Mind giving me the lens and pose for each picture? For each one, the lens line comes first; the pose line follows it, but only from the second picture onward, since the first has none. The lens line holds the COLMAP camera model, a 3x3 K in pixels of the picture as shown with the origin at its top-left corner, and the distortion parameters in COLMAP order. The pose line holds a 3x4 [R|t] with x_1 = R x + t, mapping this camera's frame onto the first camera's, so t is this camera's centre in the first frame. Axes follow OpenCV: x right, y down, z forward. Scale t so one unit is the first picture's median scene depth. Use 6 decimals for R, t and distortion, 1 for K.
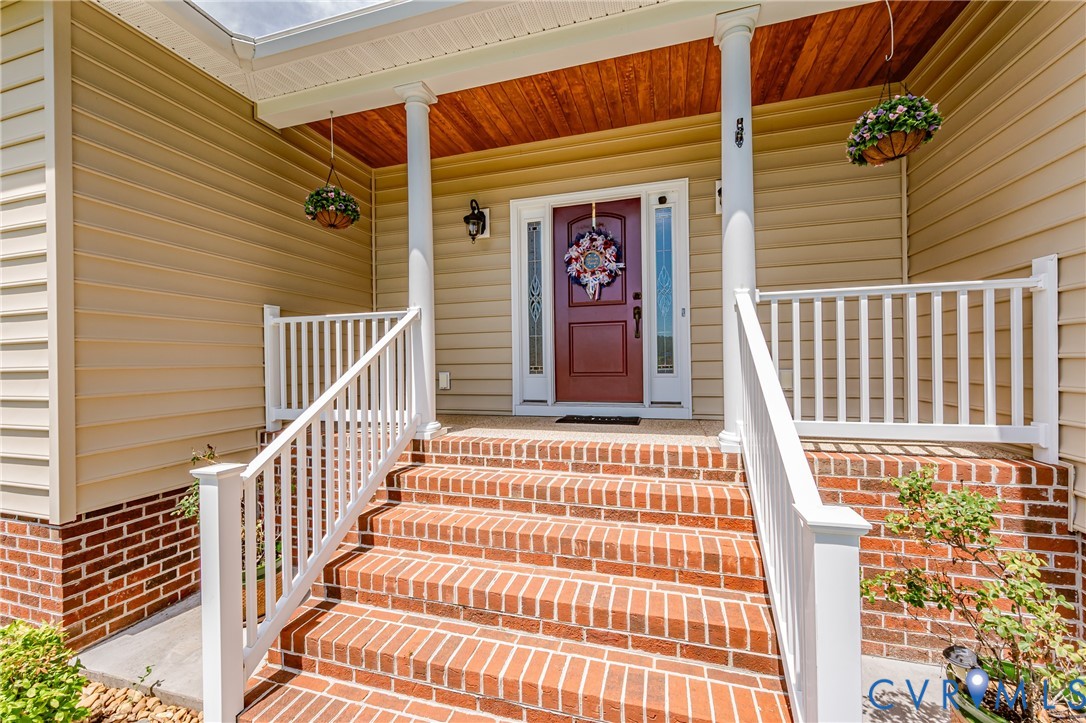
lens RADIAL K [[438.5, 0, 539.0], [0, 438.5, 362.2], [0, 0, 1]] dist [-0.000339, -0.000221]
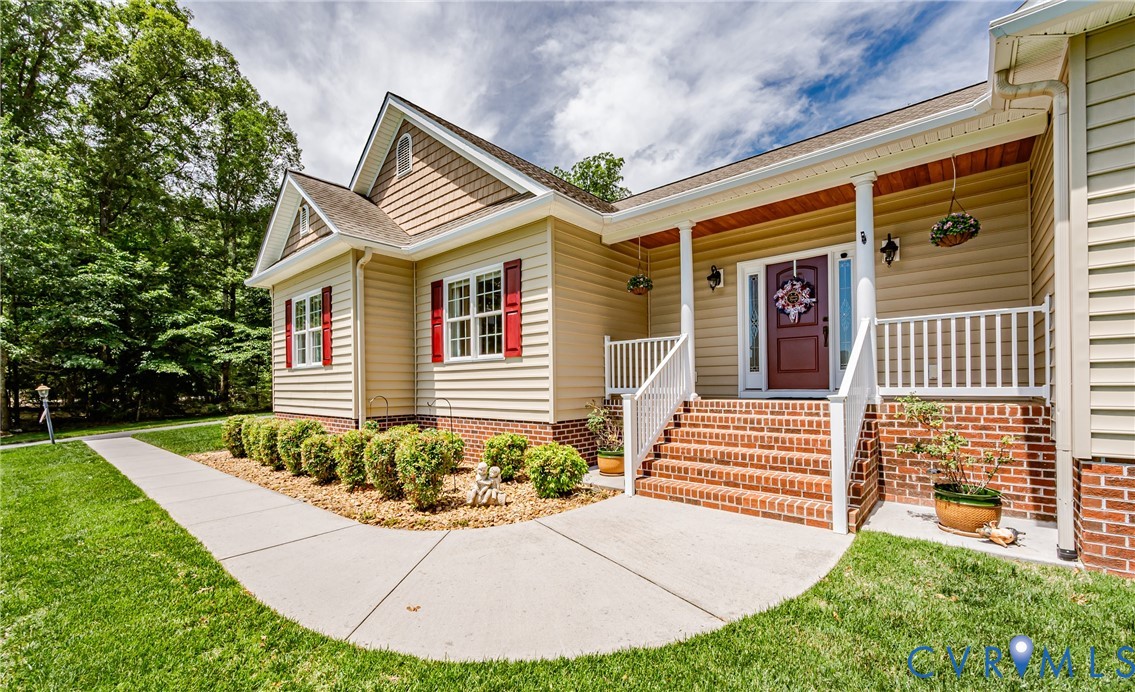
lens RADIAL K [[461.9, 0, 561.7], [0, 461.9, 384.9], [0, 0, 1]] dist [-0.008124, -0.000119]
pose [[0.907927, 0.003161, -0.419116, 0.077399], [-0.001125, 0.999986, 0.005105, 0.086462], [0.419126, -0.004164, 0.907918, -1.032979]]
